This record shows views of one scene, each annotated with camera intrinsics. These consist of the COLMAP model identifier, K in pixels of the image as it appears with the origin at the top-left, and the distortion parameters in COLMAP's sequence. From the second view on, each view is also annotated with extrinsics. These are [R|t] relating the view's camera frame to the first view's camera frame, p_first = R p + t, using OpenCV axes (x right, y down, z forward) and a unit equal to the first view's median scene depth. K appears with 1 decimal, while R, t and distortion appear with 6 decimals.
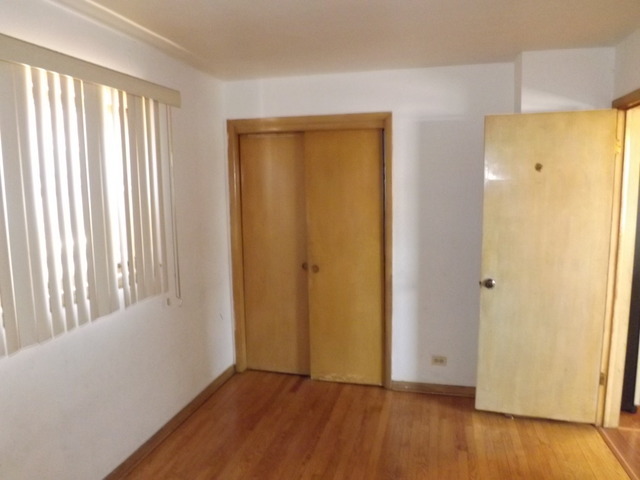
lens RADIAL K [[453.9, 0, 317.6], [0, 453.9, 236.9], [0, 0, 1]] dist [-0.070271, 0.011810]
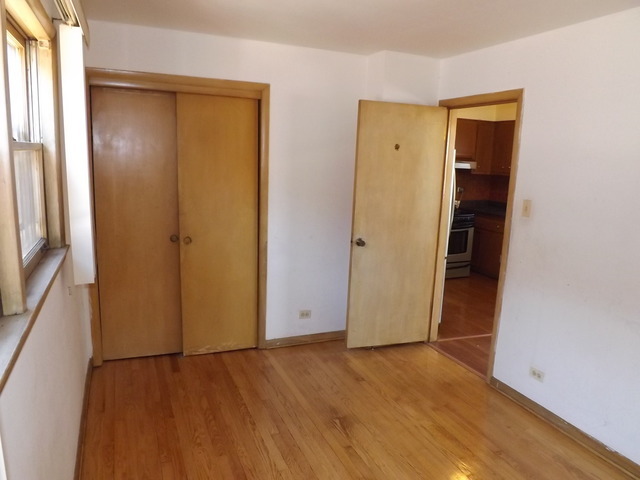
lens RADIAL K [[453.9, 0, 317.6], [0, 453.9, 236.9], [0, 0, 1]] dist [-0.070271, 0.011810]
pose [[0.796144, -0.060393, 0.602086, -0.377371], [0.017803, 0.996914, 0.076456, -0.004561], [-0.604845, -0.050151, 0.794762, 0.090618]]
